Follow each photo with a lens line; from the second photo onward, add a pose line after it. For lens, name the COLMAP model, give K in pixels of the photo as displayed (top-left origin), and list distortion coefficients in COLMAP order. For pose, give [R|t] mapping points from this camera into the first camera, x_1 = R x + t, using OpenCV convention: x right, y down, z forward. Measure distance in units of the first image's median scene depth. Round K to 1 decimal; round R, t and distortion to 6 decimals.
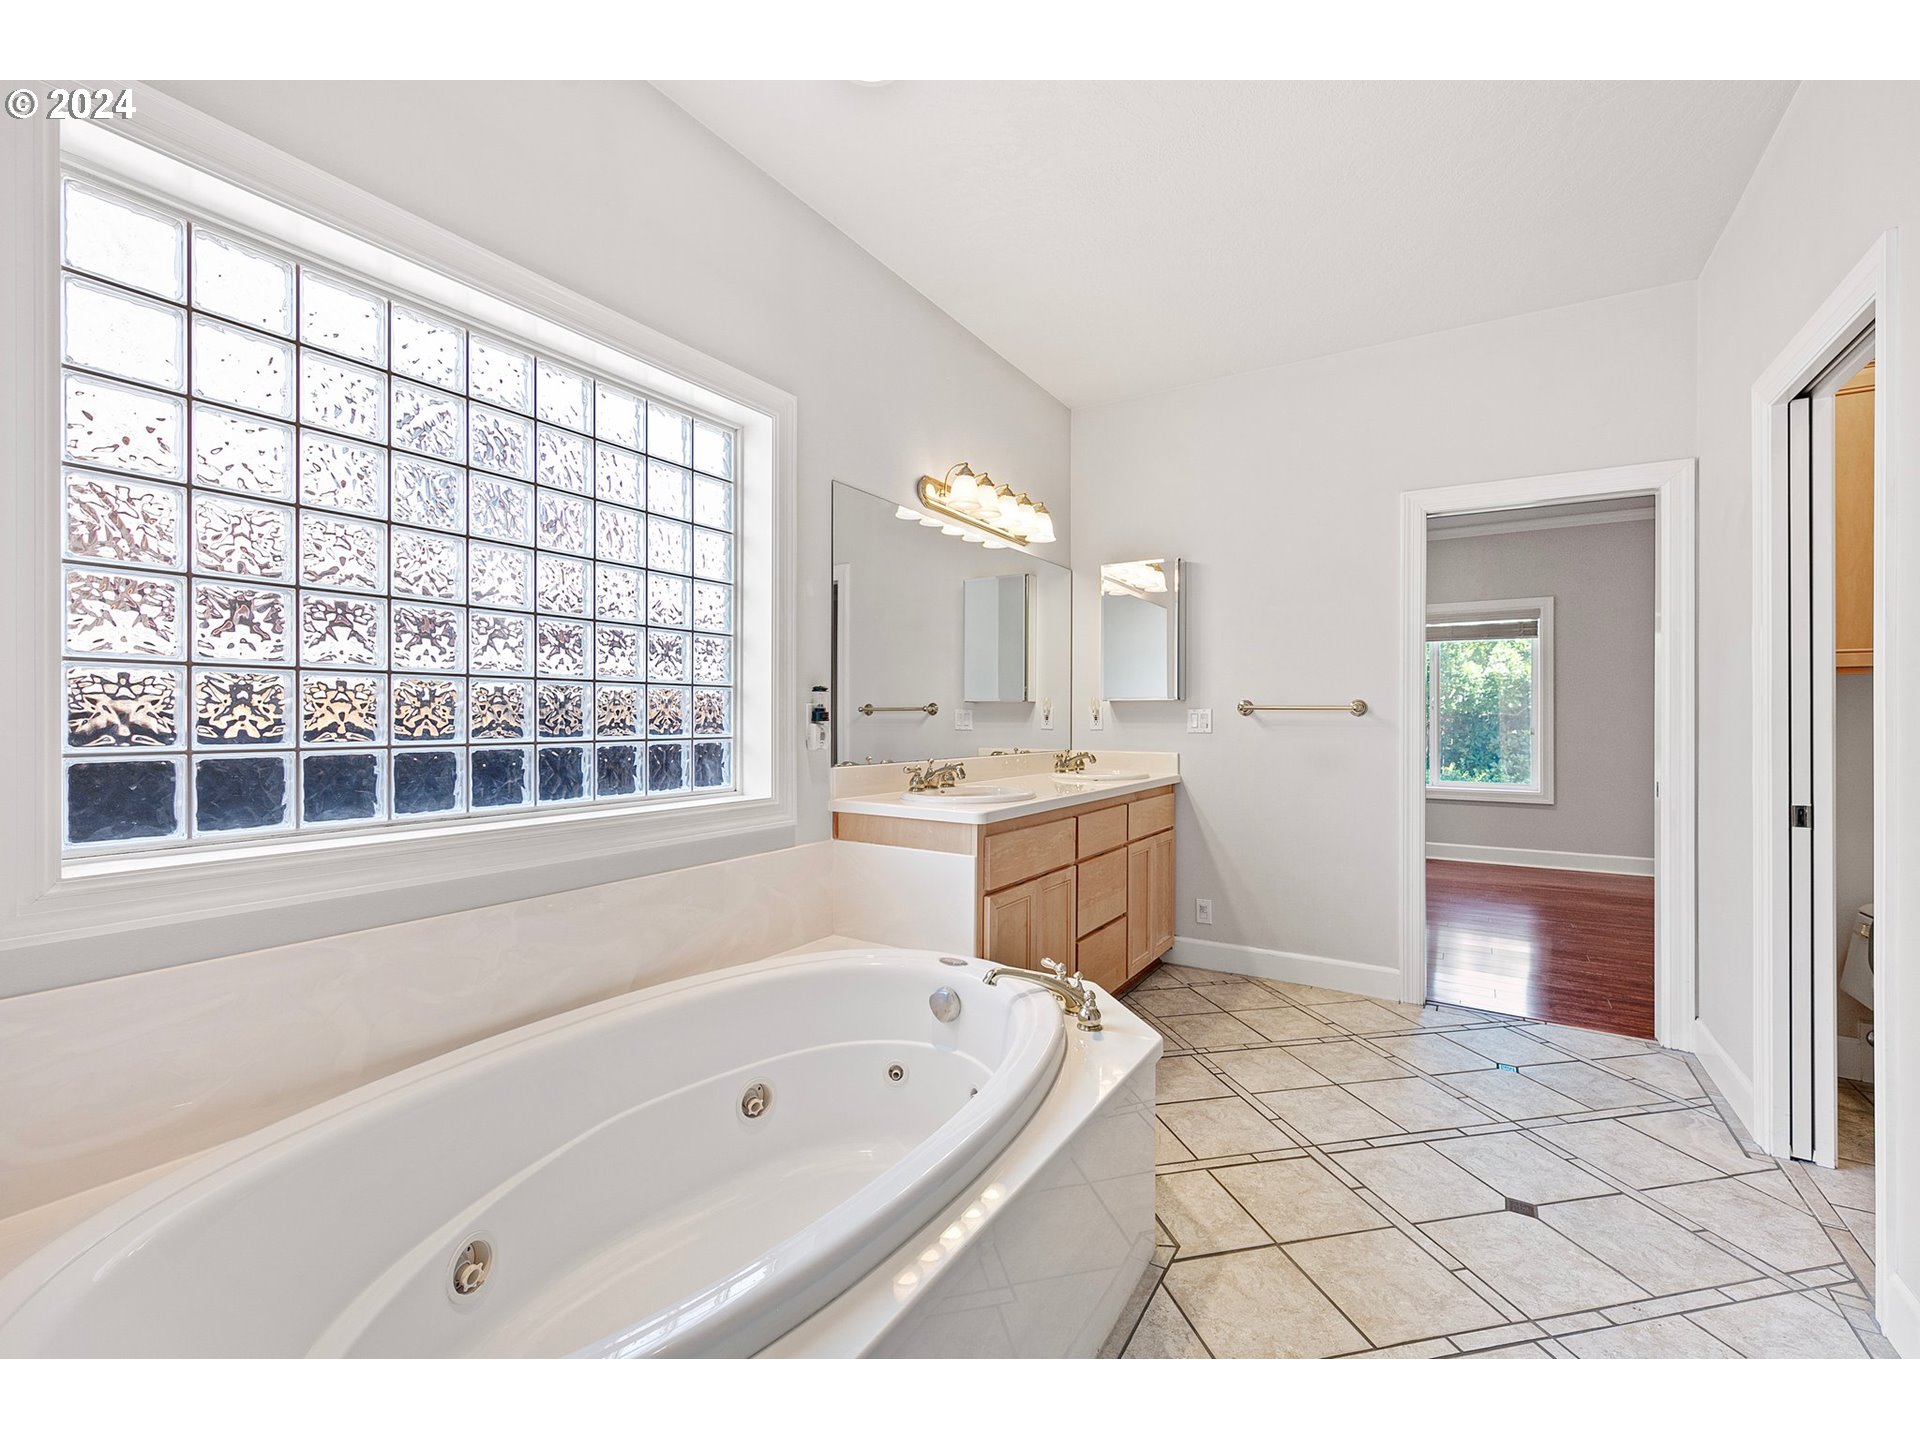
lens RADIAL K [[839.4, 0, 1049.8], [0, 839.4, 709.2], [0, 0, 1]] dist [0.182858, -0.000038]
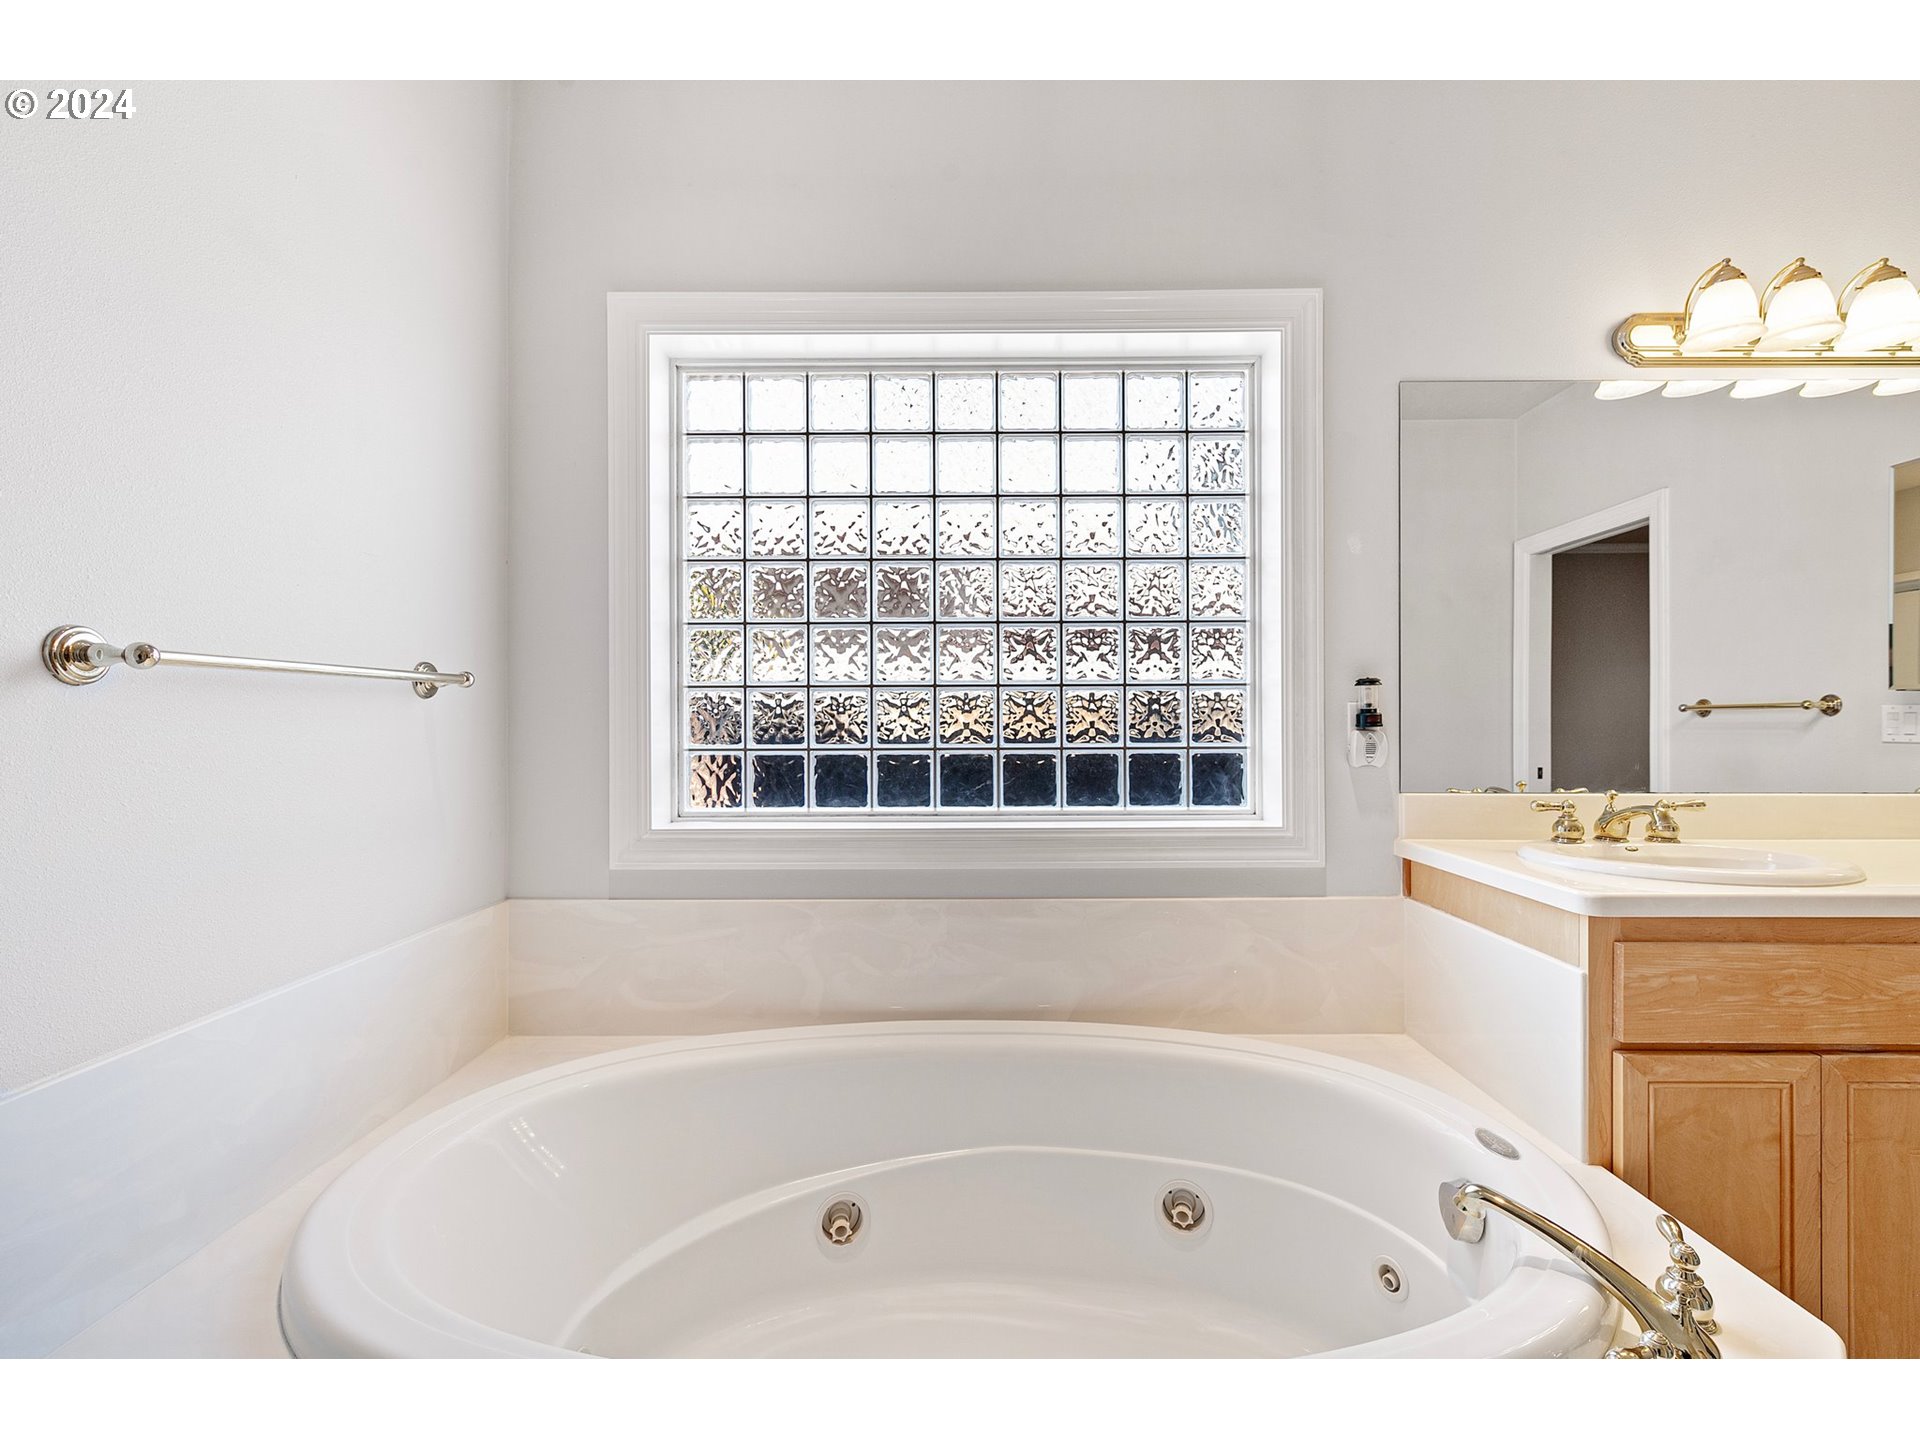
lens RADIAL K [[876.3, 0, 960.0], [0, 876.3, 720.0], [0, 0, 1]] dist [0.037660, 0.000242]
pose [[0.502721, -0.008841, -0.864403, 0.090814], [0.015244, 0.999883, -0.001361, 0.001912], [0.864314, -0.012493, 0.502797, 0.155562]]
